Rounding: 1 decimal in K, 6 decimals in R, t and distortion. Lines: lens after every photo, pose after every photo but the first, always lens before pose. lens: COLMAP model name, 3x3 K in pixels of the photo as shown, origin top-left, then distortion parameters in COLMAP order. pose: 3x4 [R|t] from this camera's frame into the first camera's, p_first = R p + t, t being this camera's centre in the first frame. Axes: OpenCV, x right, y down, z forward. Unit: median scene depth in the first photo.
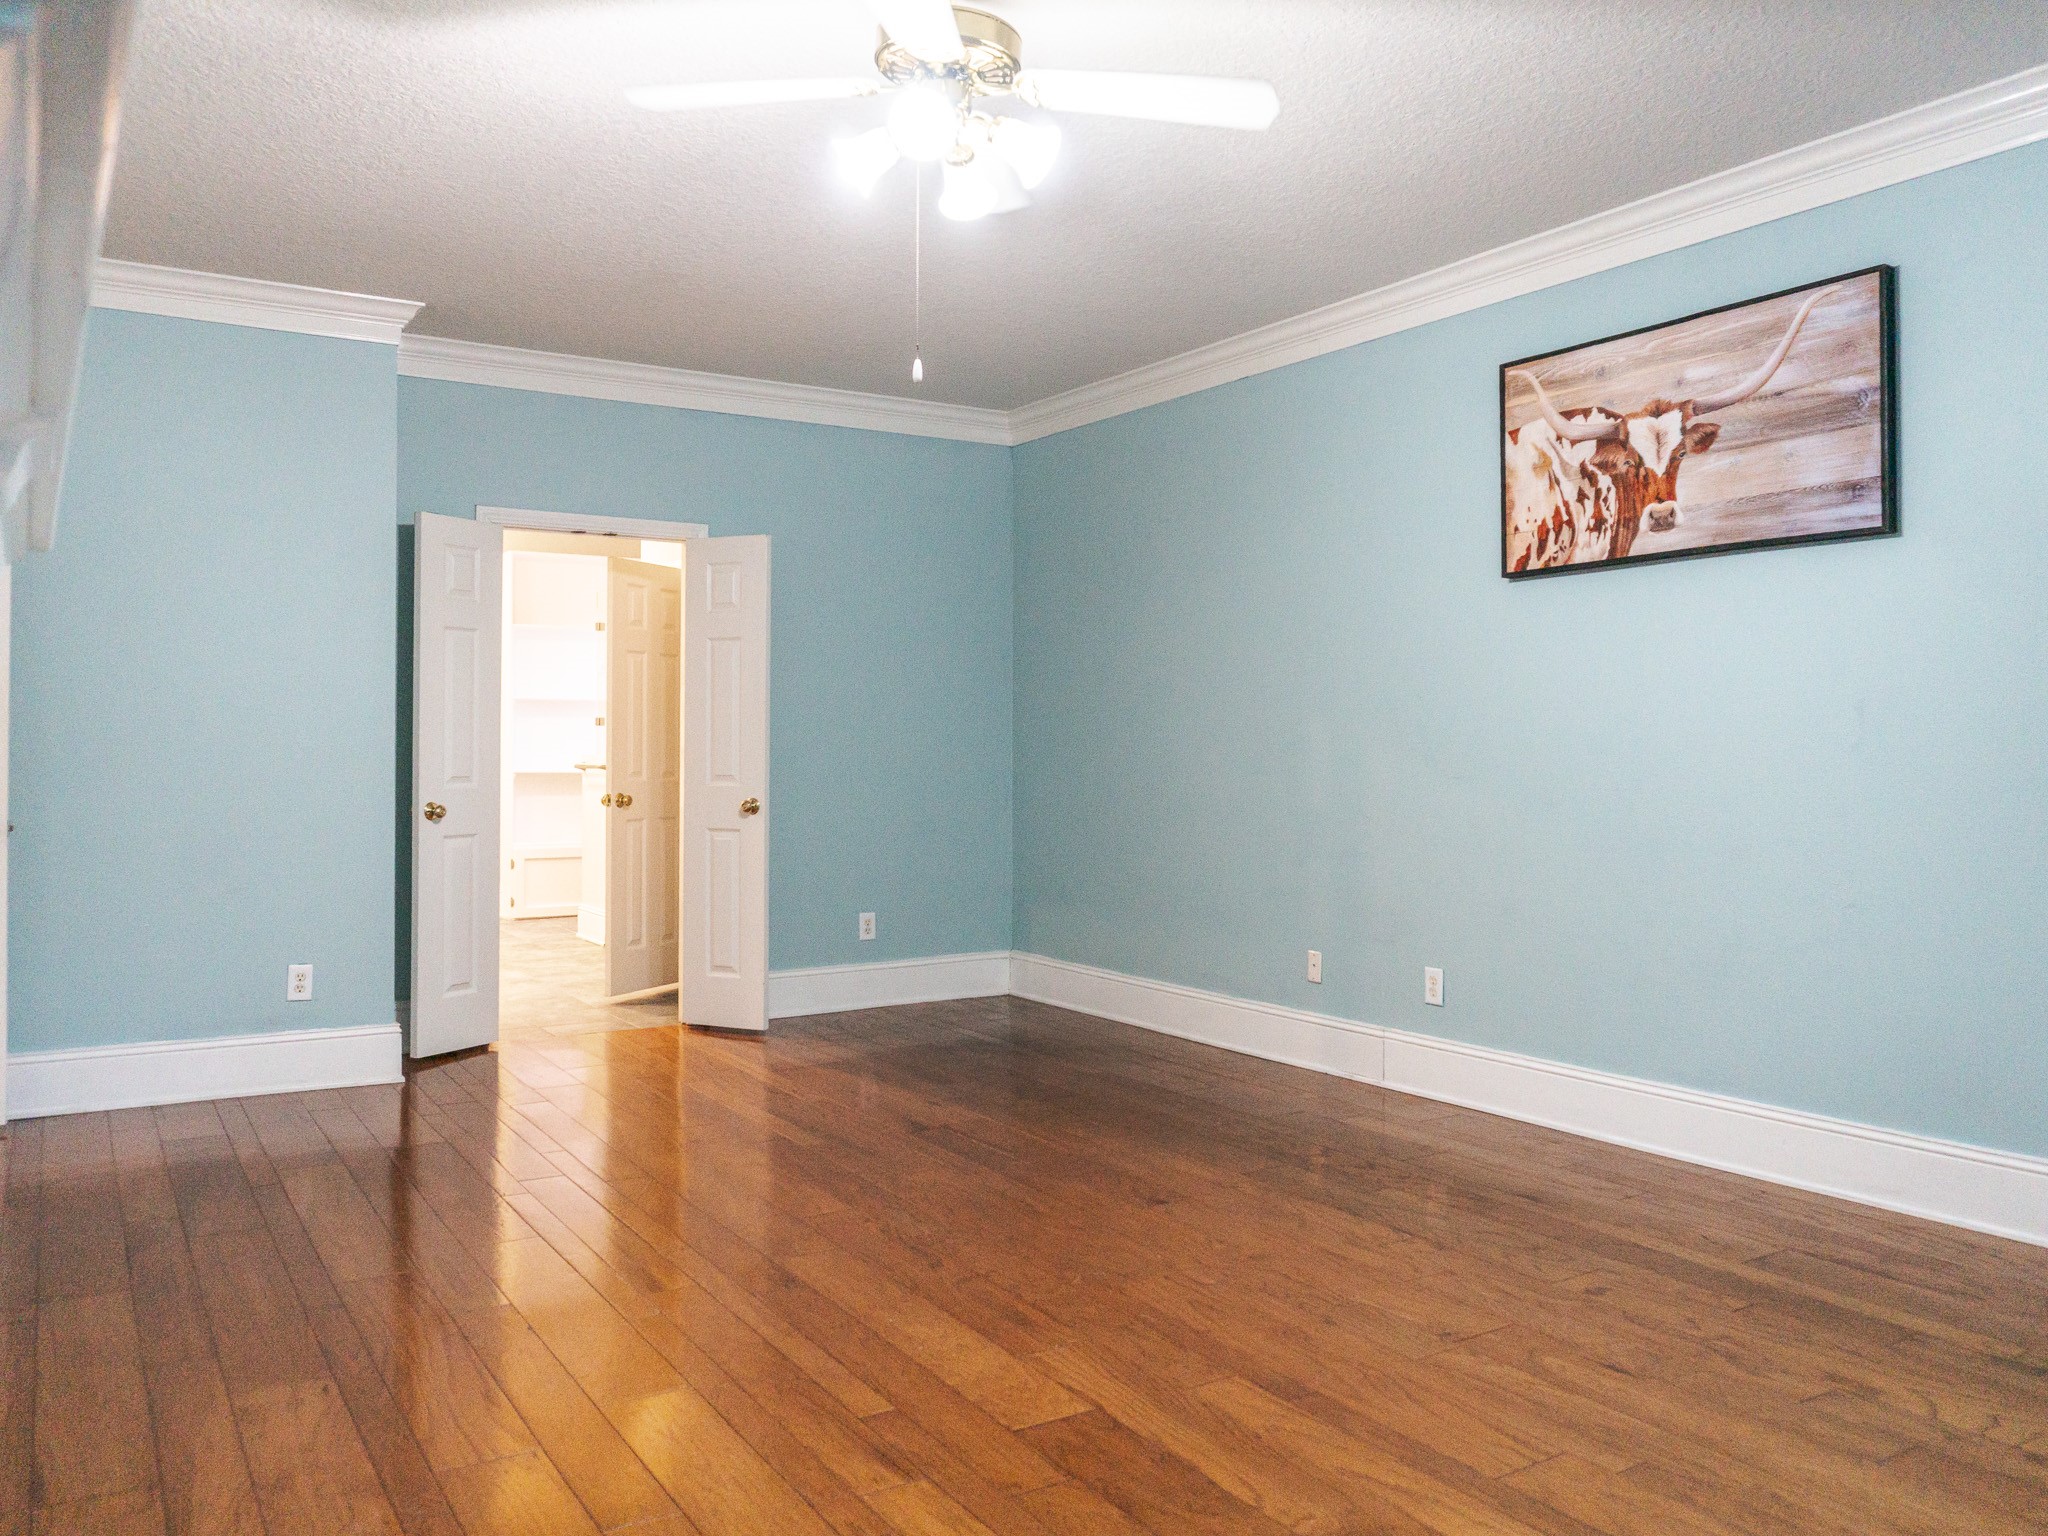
lens RADIAL K [[1517.3, 0, 1025.9], [0, 1517.3, 733.9], [0, 0, 1]] dist [-0.003954, 0.000565]
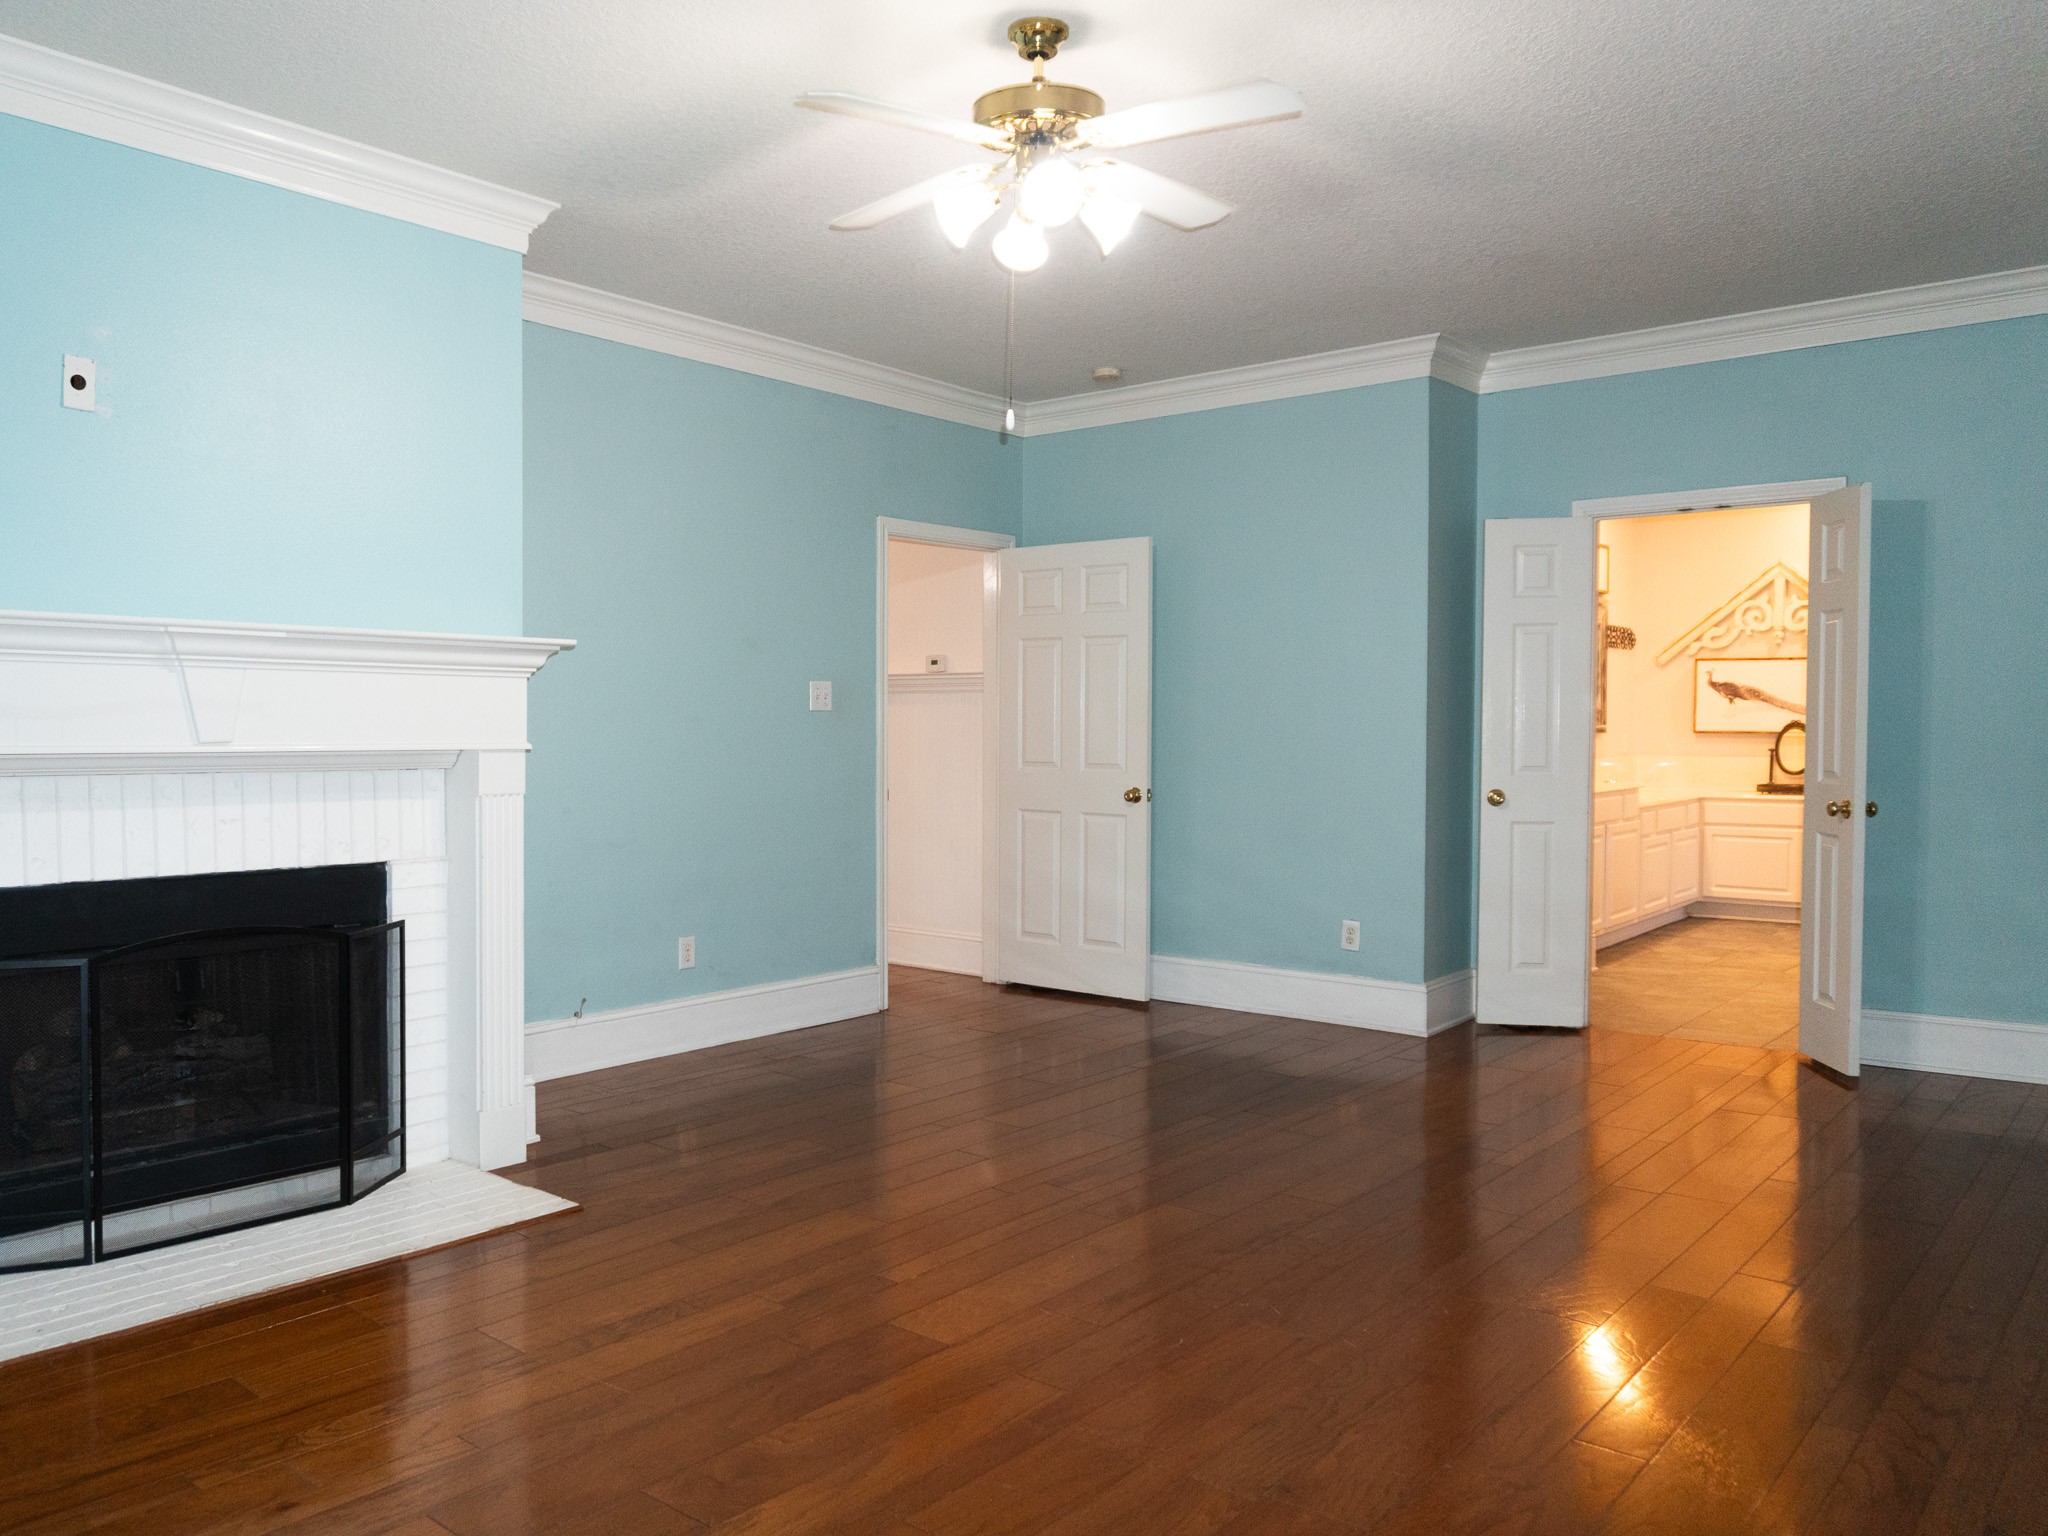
lens RADIAL K [[1550.2, 0, 1024.0], [0, 1550.2, 768.0], [0, 0, 1]] dist [-0.057301, 0.006606]
pose [[0.313170, 0.020961, -0.949466, 0.654866], [0.011163, 0.999606, 0.025749, -0.002209], [0.949631, -0.018663, 0.312813, 0.414937]]
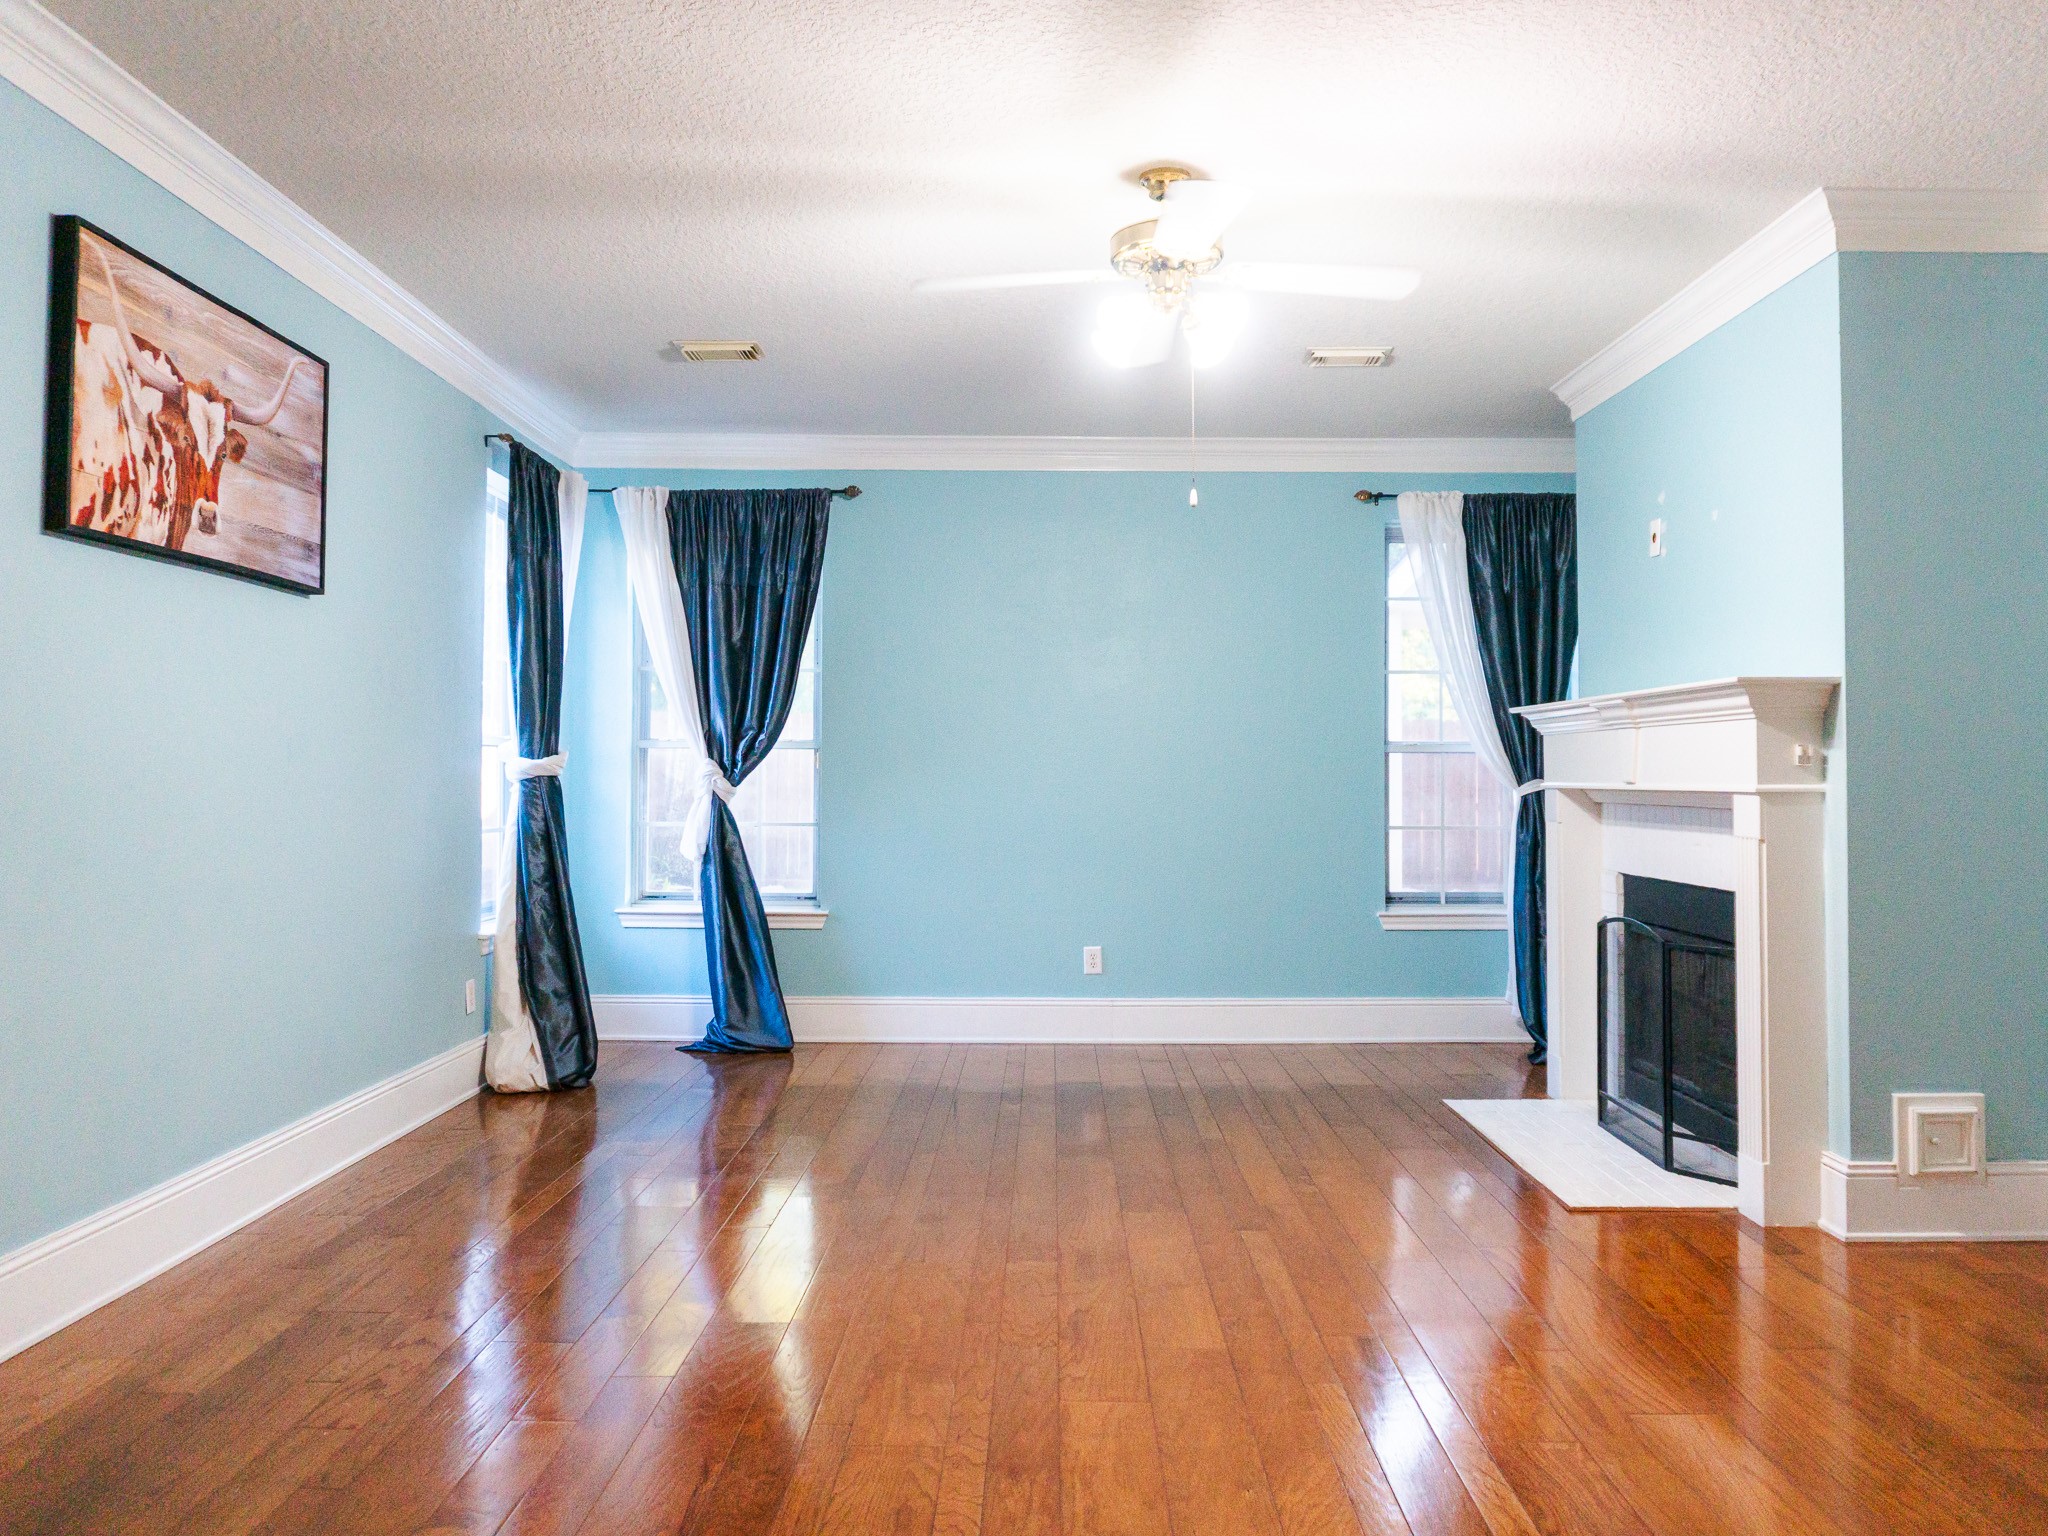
lens RADIAL K [[1550.2, 0, 1024.0], [0, 1550.2, 768.0], [0, 0, 1]] dist [-0.057301, 0.006606]
pose [[-0.832335, -0.005317, 0.554247, -0.437674], [-0.016847, 0.999735, -0.015709, 0.006807], [-0.554016, -0.022413, -0.832204, 1.398090]]
